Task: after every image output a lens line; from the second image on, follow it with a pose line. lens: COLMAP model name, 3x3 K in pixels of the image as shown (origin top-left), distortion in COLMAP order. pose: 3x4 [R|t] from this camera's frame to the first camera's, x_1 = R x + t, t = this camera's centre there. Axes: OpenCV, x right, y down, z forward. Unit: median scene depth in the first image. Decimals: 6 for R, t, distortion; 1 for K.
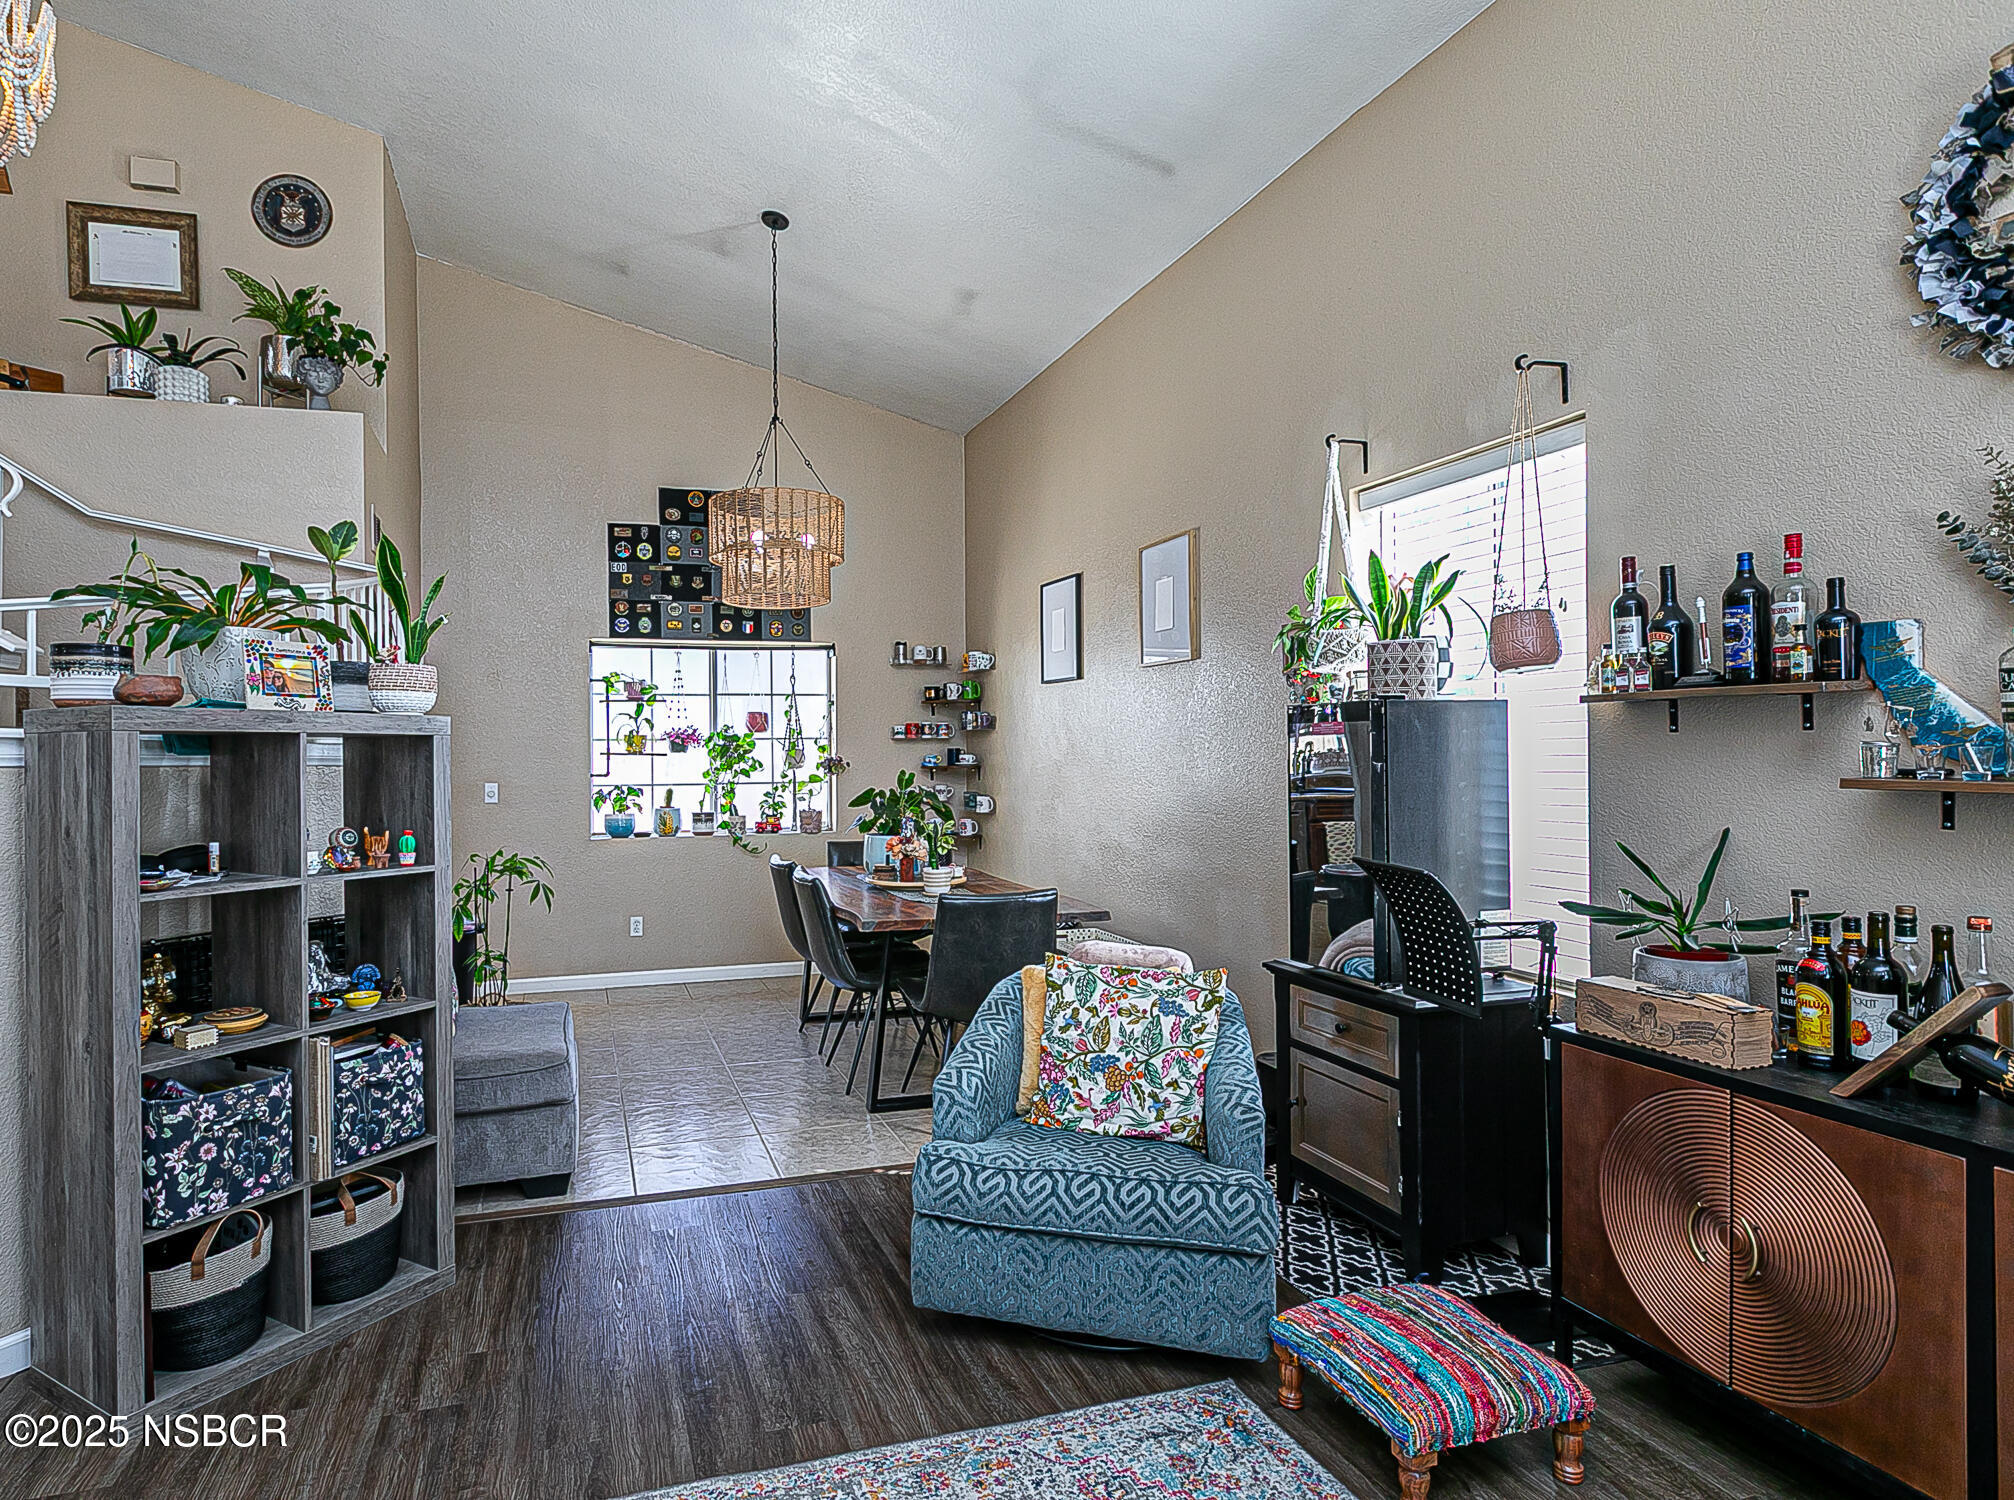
lens RADIAL K [[1093.1, 0, 886.2], [0, 1093.1, 757.5], [0, 0, 1]] dist [0.001188, -0.003622]
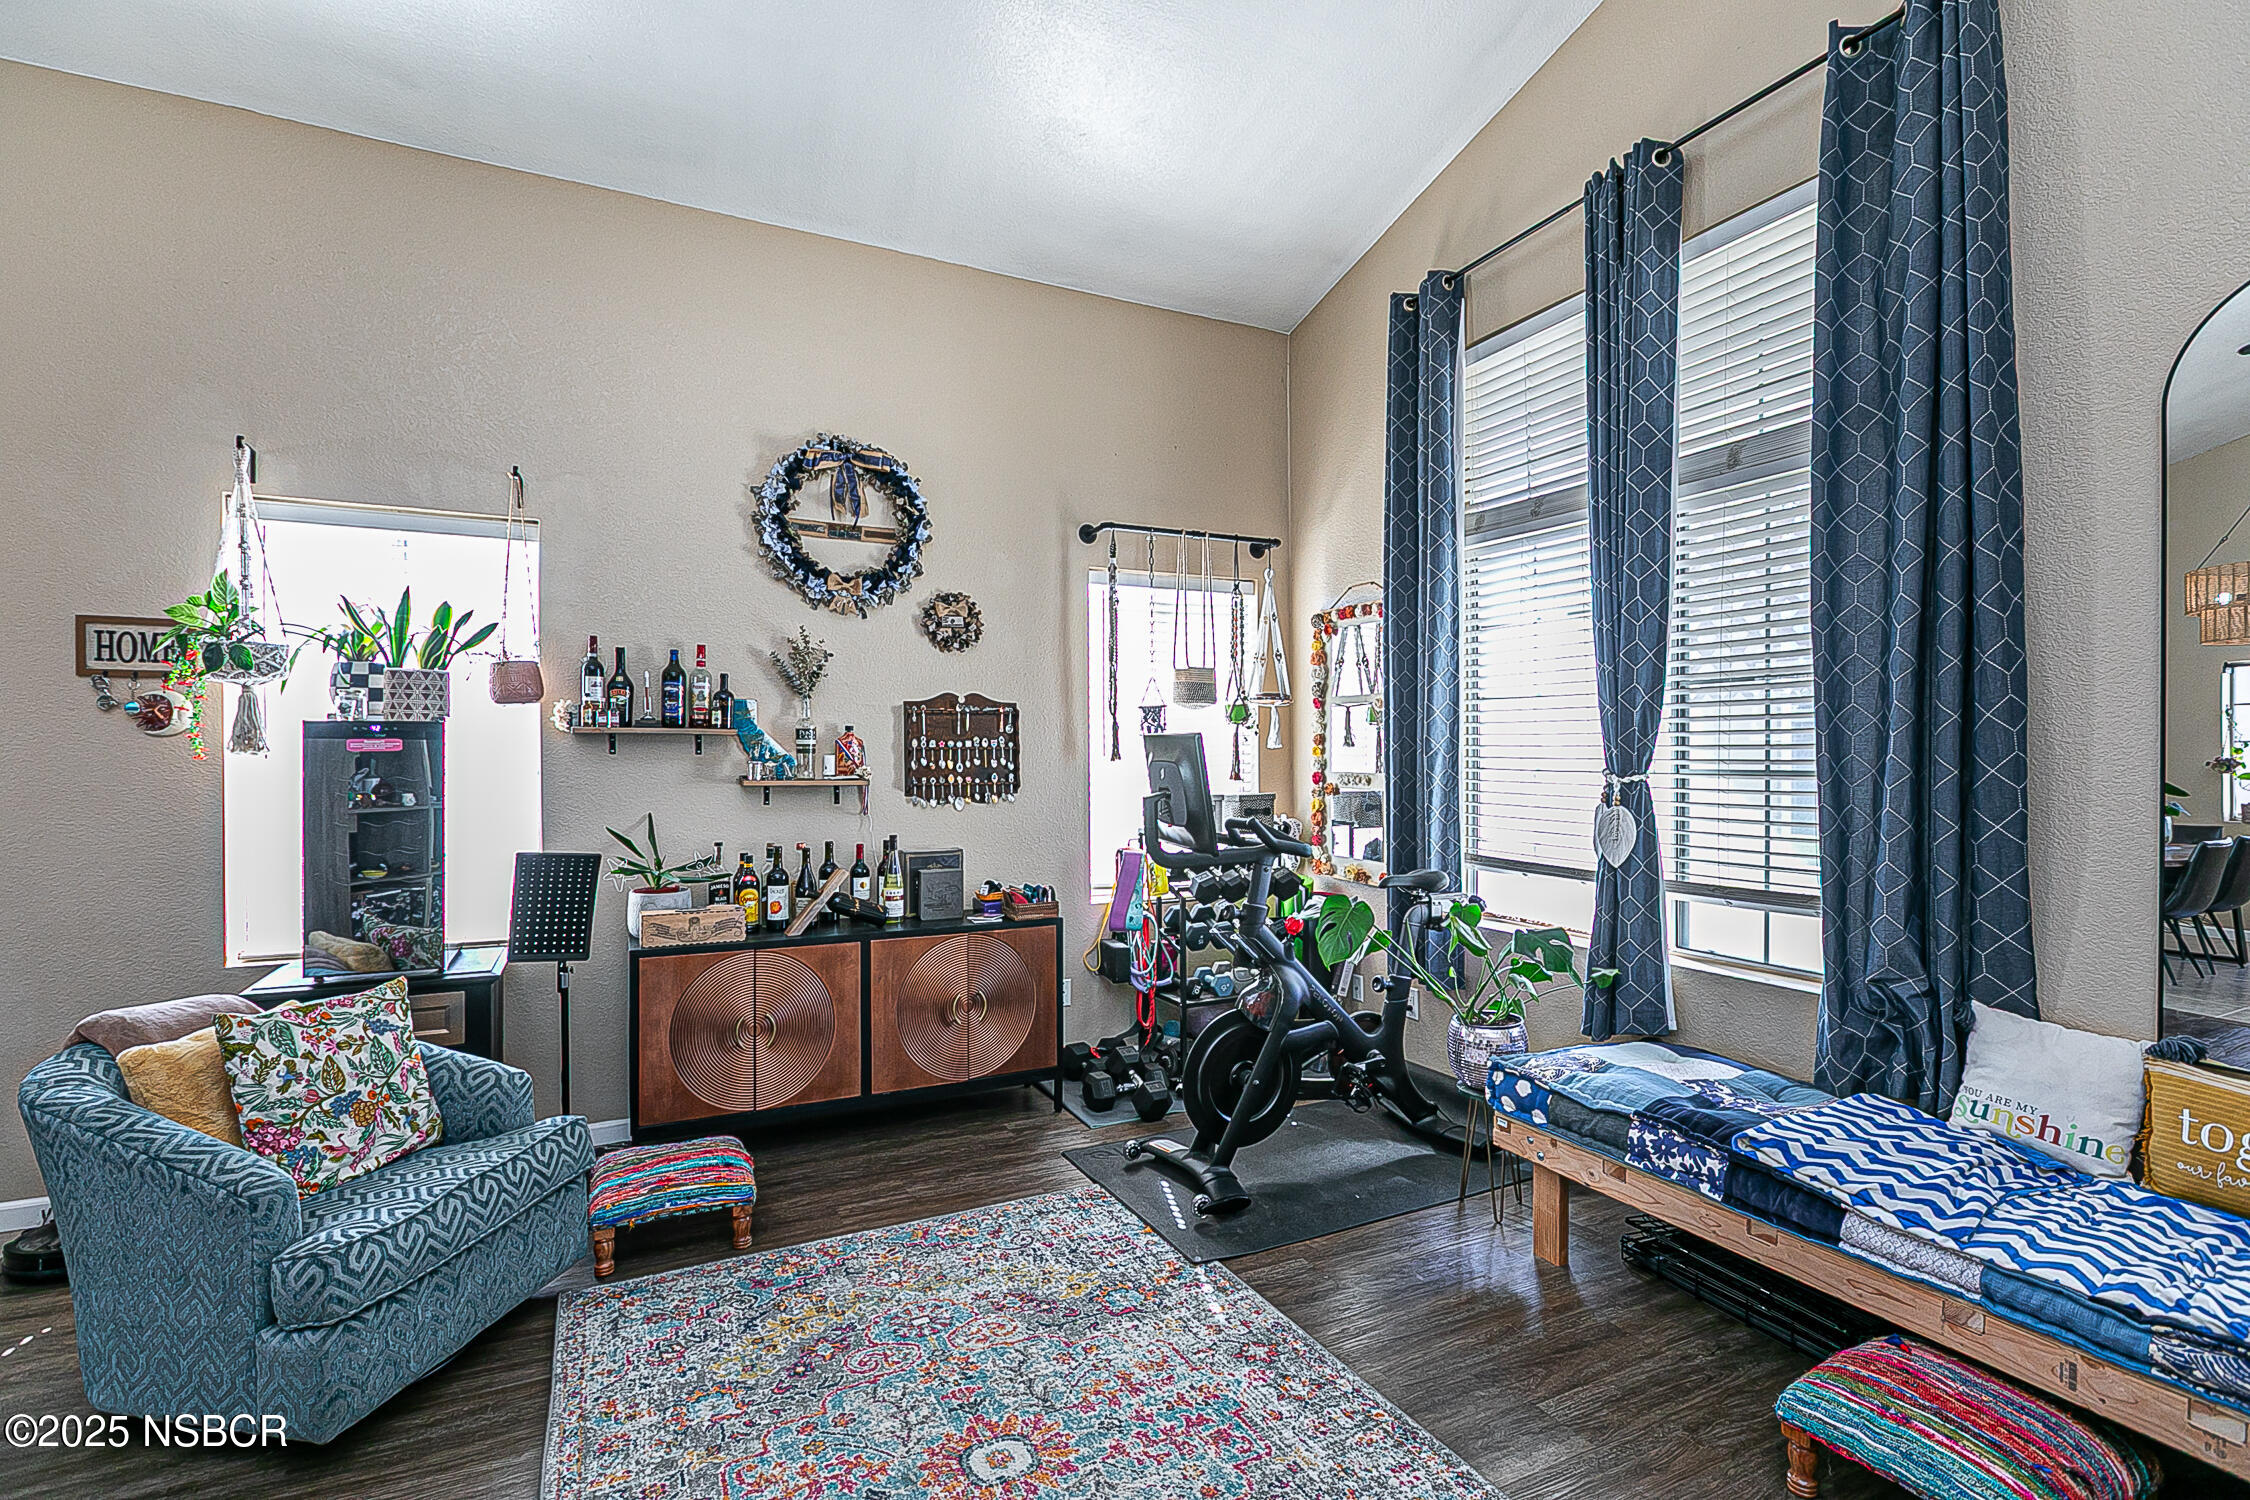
lens RADIAL K [[1046.1, 0, 1135.4], [0, 1046.1, 752.4], [0, 0, 1]] dist [0.000016, -0.002171]
pose [[-0.181859, 0.012861, 0.983240, -0.798452], [0.007015, 0.999906, -0.011781, -0.002802], [-0.983300, 0.004755, -0.181932, 0.500867]]
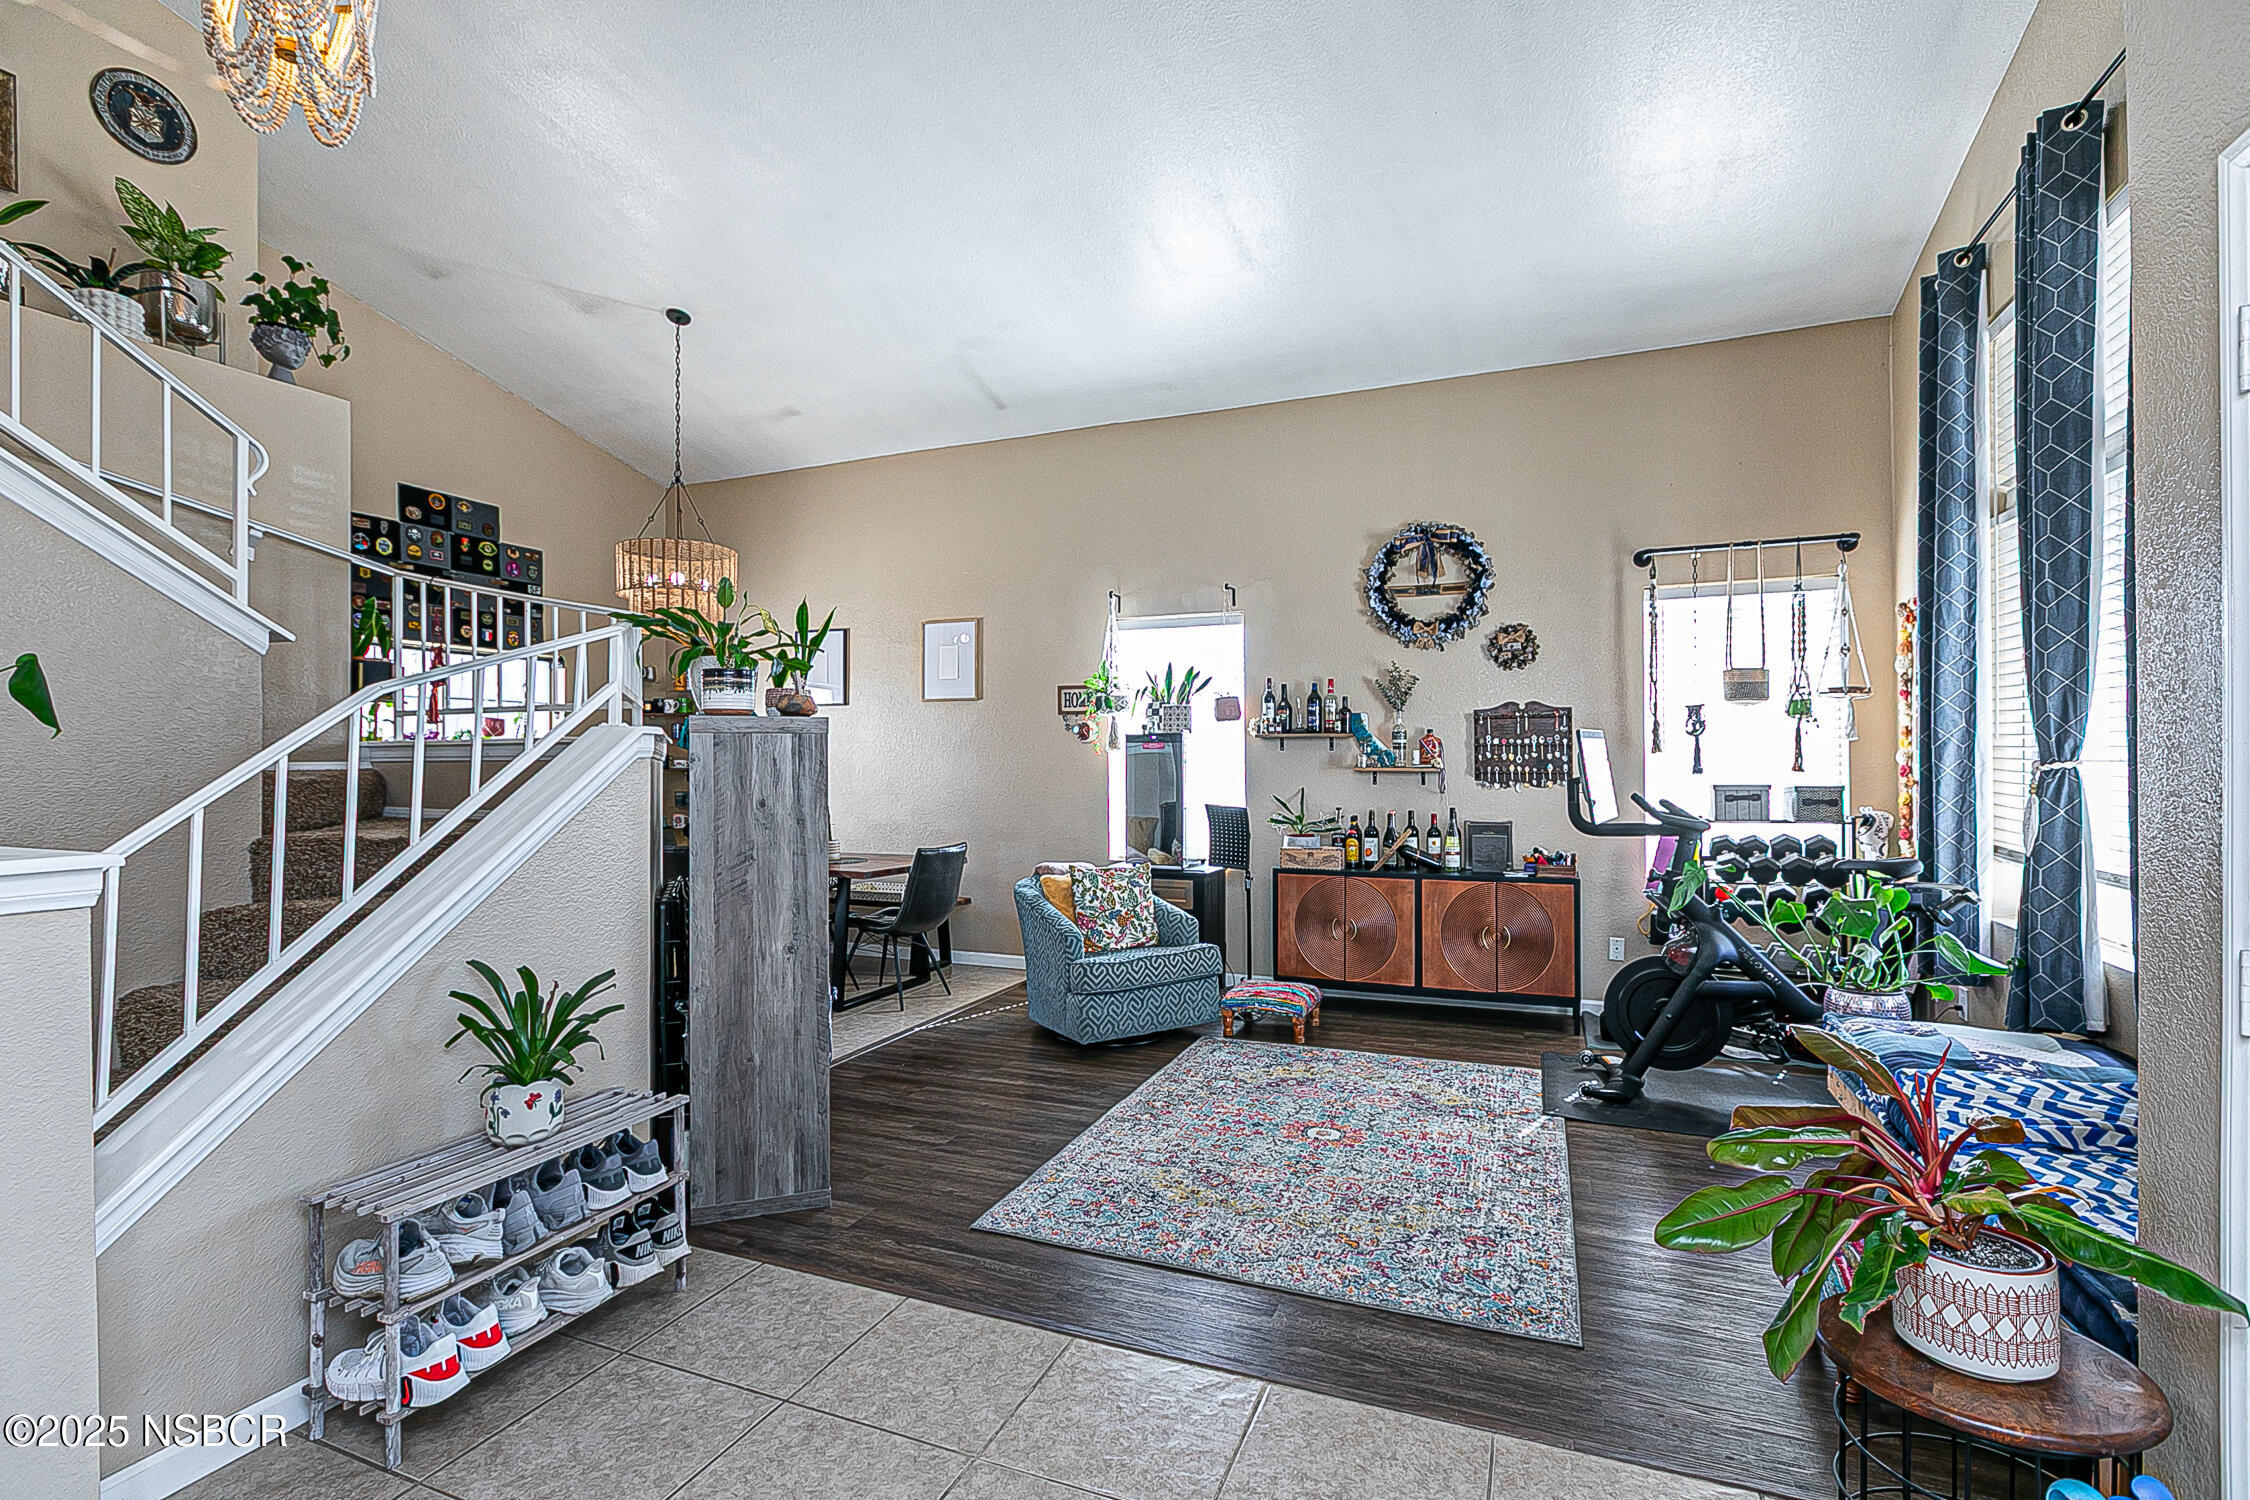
lens RADIAL K [[1046.1, 0, 1110.1], [0, 1046.1, 755.2], [0, 0, 1]] dist [0.000016, -0.002171]
pose [[0.627217, 0.011408, 0.778761, -1.274736], [0.000074, 0.999892, -0.014707, 0.021327], [-0.778845, 0.009282, 0.627148, -0.175825]]
